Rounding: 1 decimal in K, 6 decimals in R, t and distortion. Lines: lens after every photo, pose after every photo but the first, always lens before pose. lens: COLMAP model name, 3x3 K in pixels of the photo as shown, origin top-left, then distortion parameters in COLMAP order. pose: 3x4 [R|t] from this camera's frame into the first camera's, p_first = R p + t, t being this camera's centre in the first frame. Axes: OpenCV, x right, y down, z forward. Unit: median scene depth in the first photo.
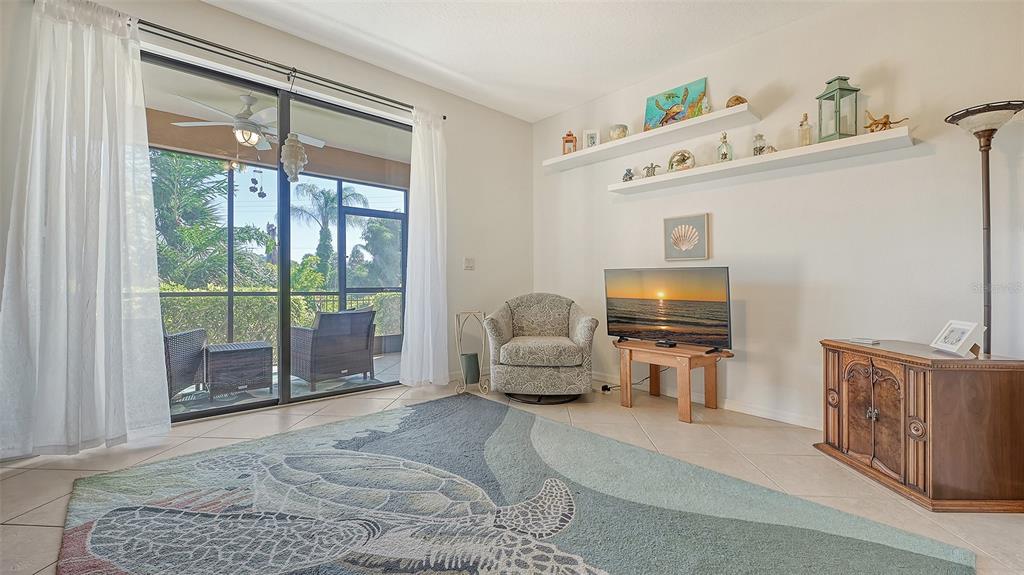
lens RADIAL K [[416.4, 0, 515.8], [0, 416.4, 277.2], [0, 0, 1]] dist [0.002696, -0.000048]
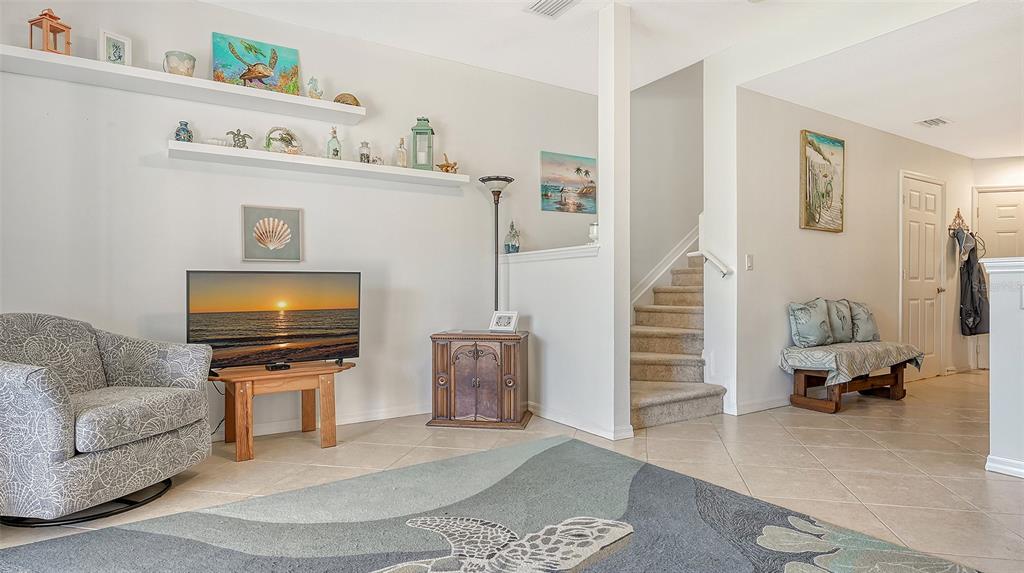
lens RADIAL K [[568.2, 0, 508.0], [0, 568.2, 282.3], [0, 0, 1]] dist [0.000851, -0.000117]
pose [[0.158468, 0.000756, 0.987364, -0.672582], [-0.003320, 0.999994, -0.000233, -0.002075], [-0.987359, -0.003241, 0.158470, 0.406849]]
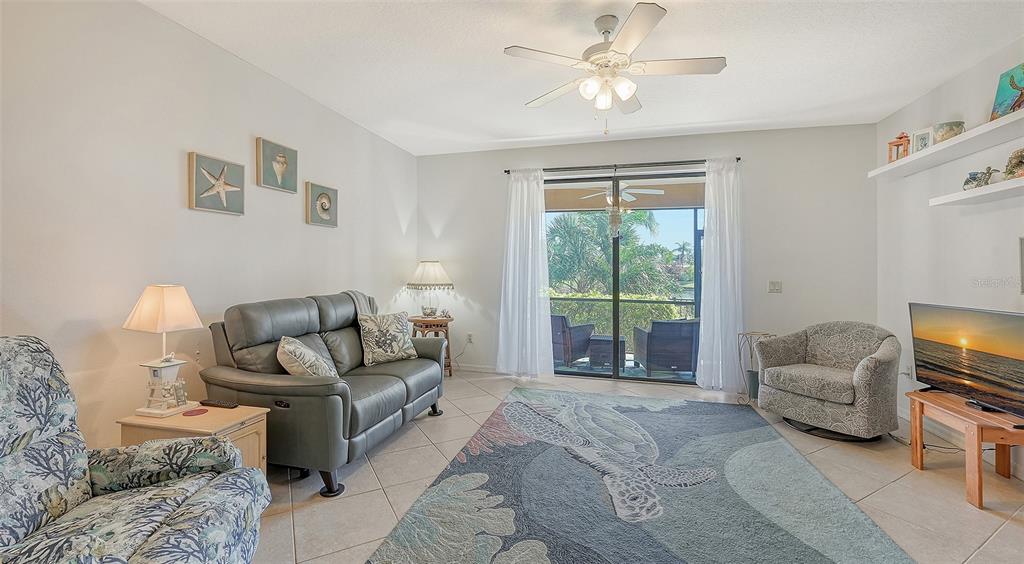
lens RADIAL K [[421.0, 0, 513.6], [0, 421.0, 281.0], [0, 0, 1]] dist [-0.000251, -0.000216]
pose [[0.540493, 0.014991, -0.841215, 0.570003], [0.003815, 0.999787, 0.020268, -0.095657], [0.841340, -0.014164, 0.540320, -0.163150]]
